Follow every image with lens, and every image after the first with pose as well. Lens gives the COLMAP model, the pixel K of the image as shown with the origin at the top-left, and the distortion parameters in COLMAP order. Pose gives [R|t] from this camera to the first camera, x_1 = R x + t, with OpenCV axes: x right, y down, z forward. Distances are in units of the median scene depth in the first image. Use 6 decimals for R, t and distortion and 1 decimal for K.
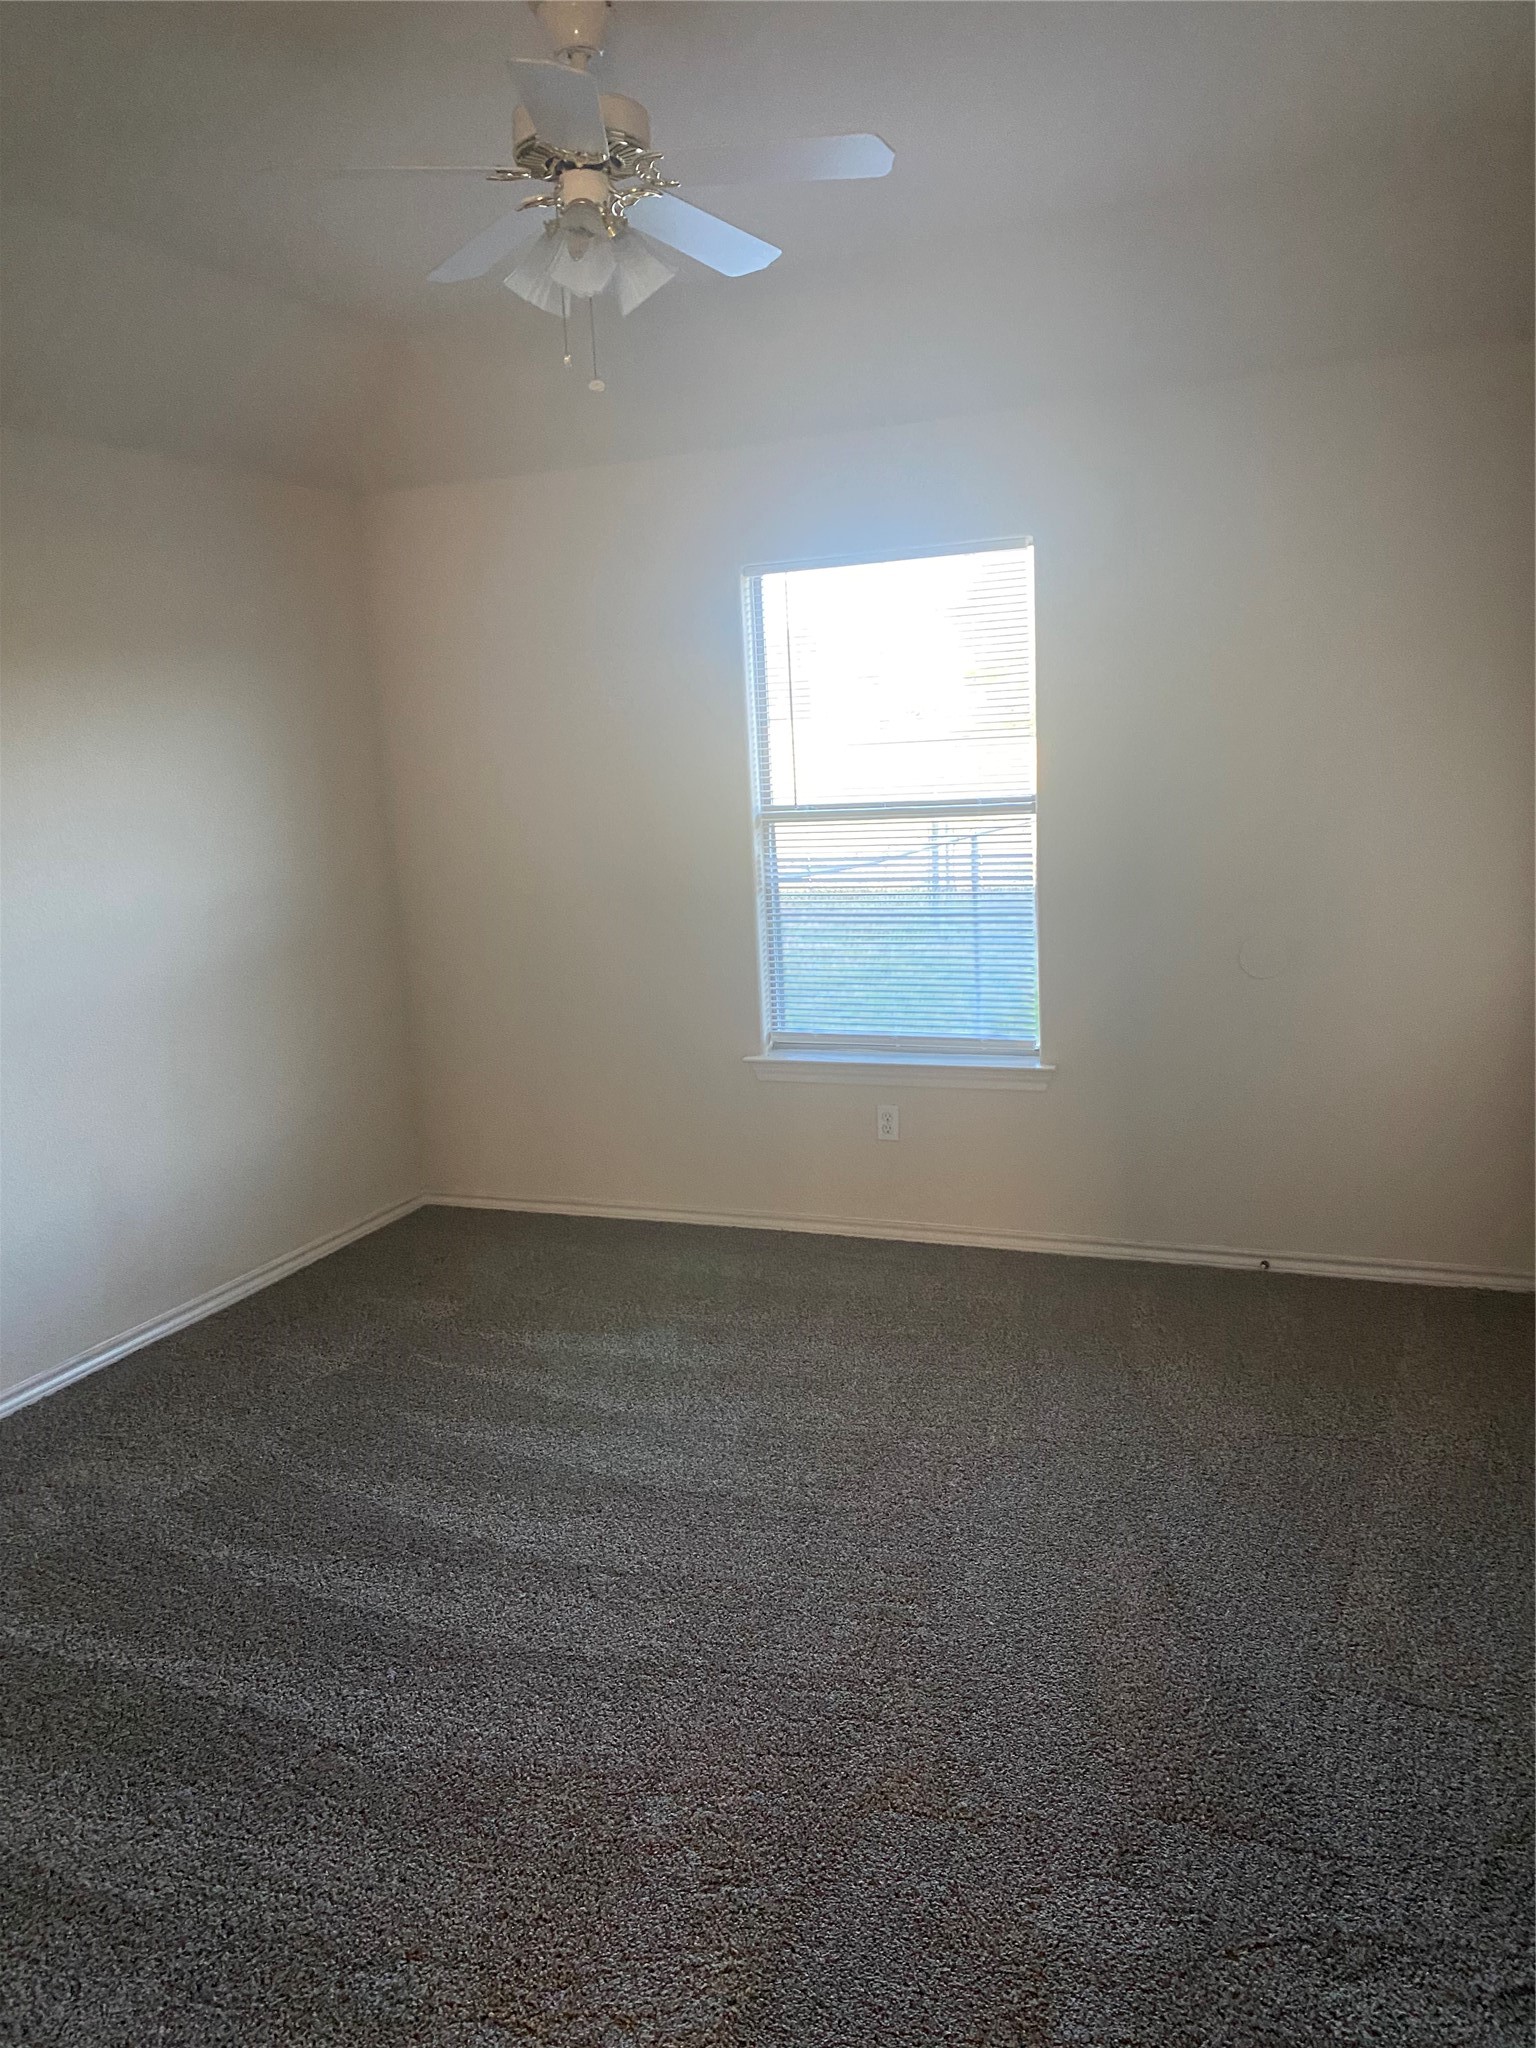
lens RADIAL K [[1539.2, 0, 768.0], [0, 1539.2, 1024.0], [0, 0, 1]] dist [0.002103, -0.054751]
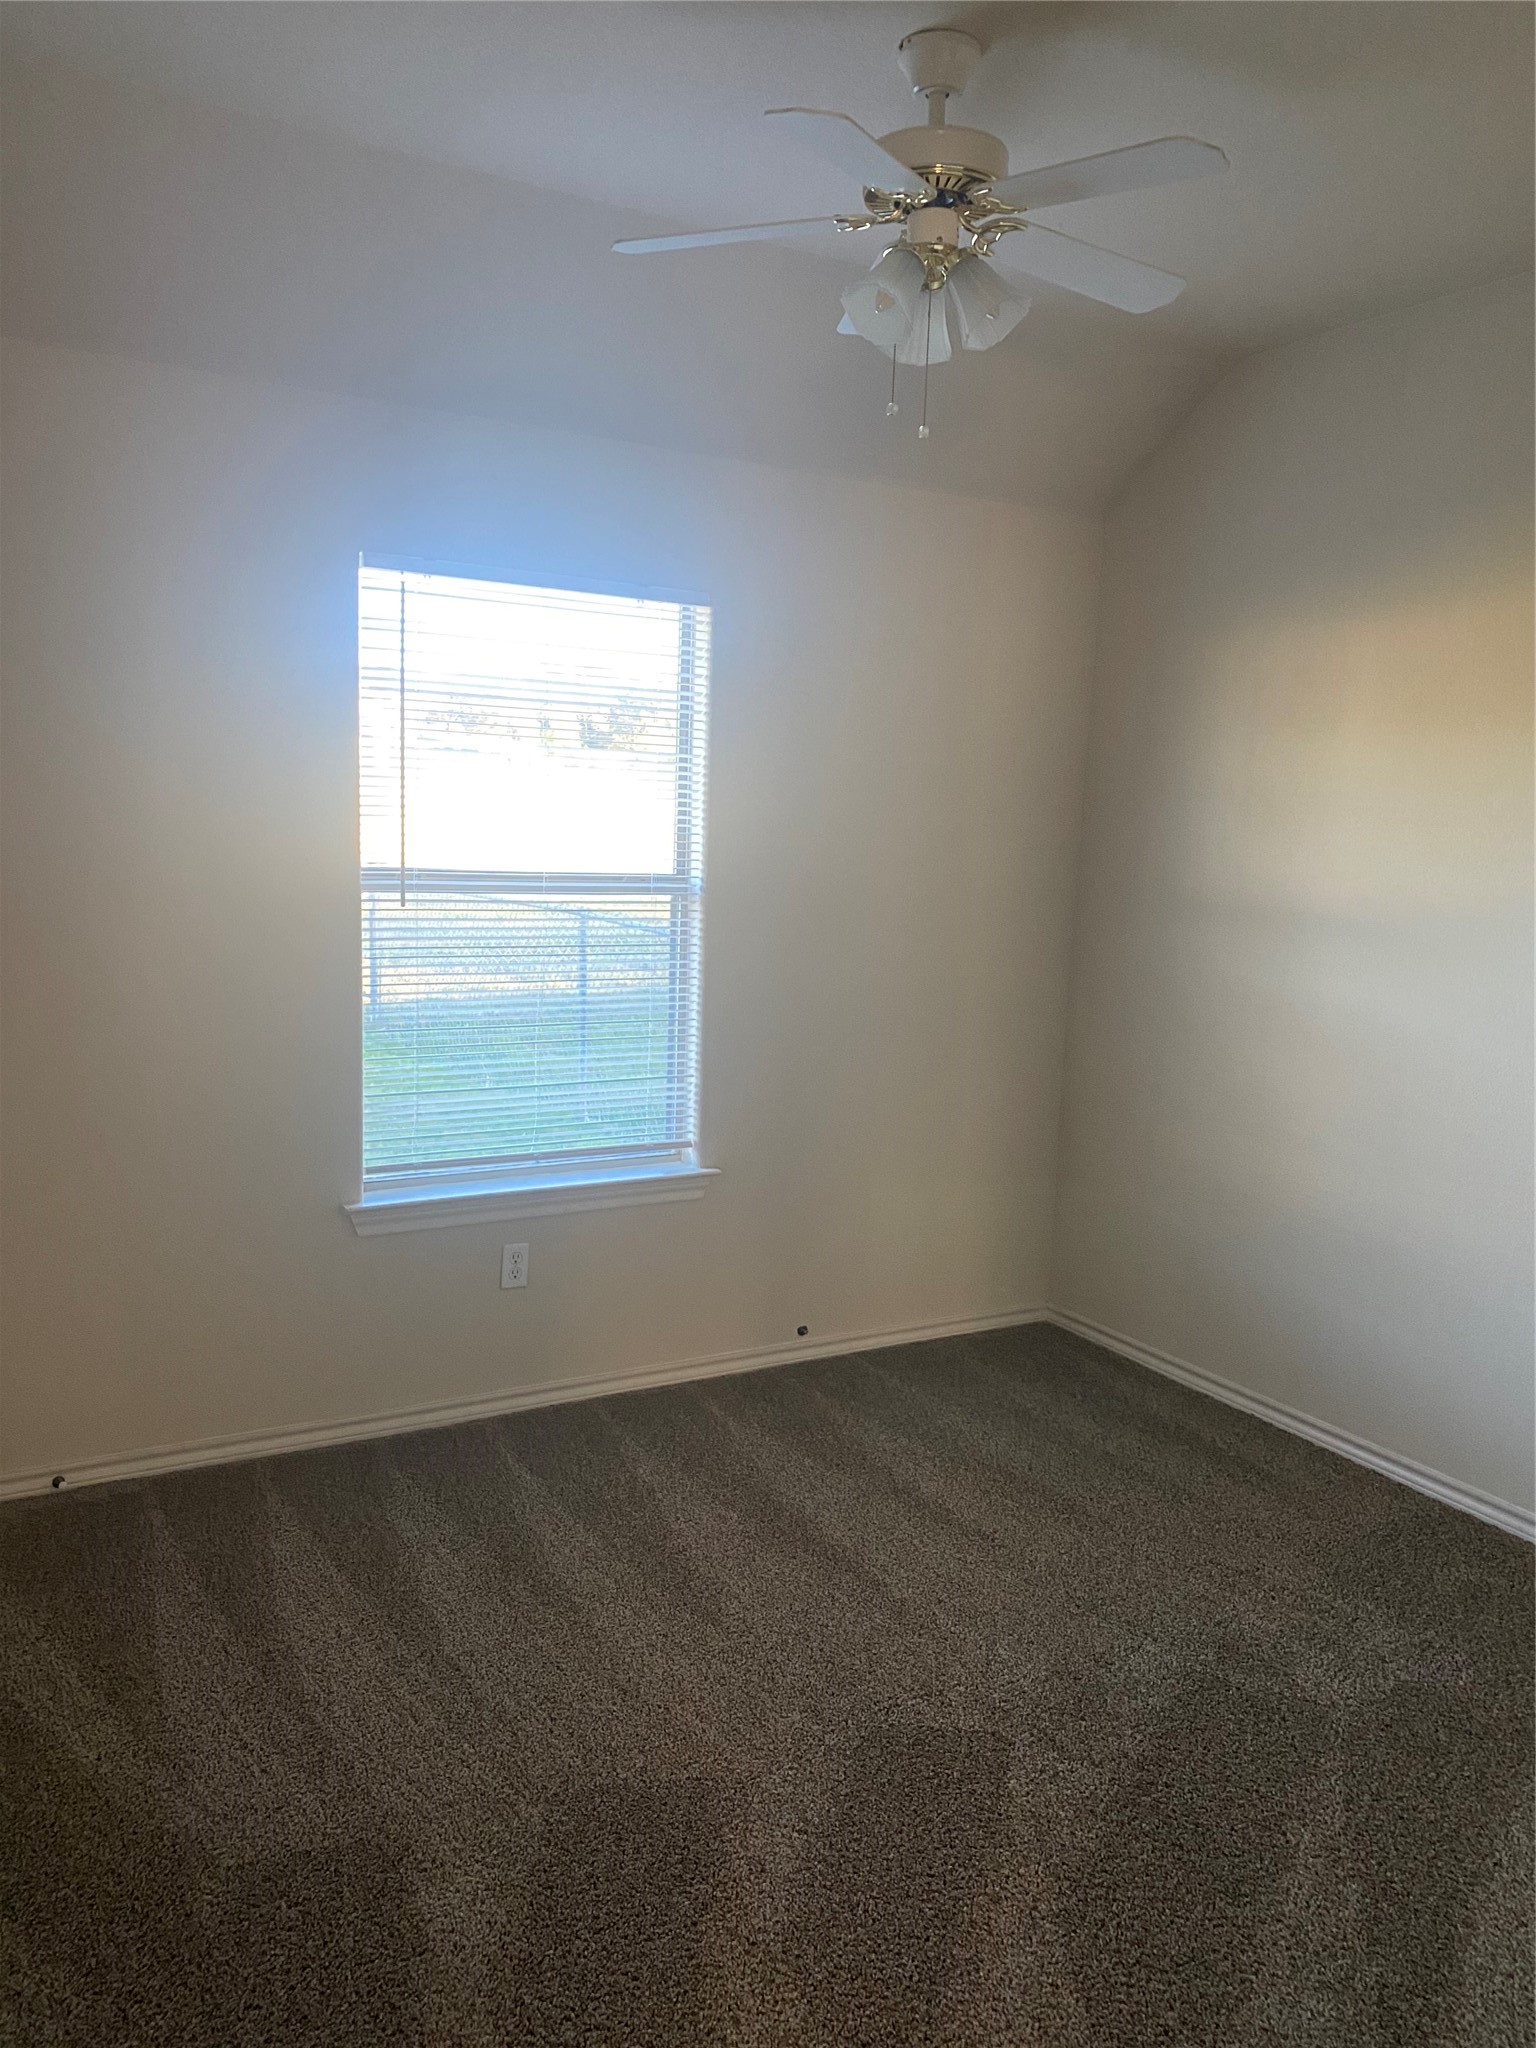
lens RADIAL K [[1539.2, 0, 768.0], [0, 1539.2, 1024.0], [0, 0, 1]] dist [0.002103, -0.054751]
pose [[0.584642, -0.003893, 0.811282, -0.512741], [0.108433, 0.991391, -0.073384, 0.012236], [-0.804012, 0.130873, 0.580031, 0.411883]]
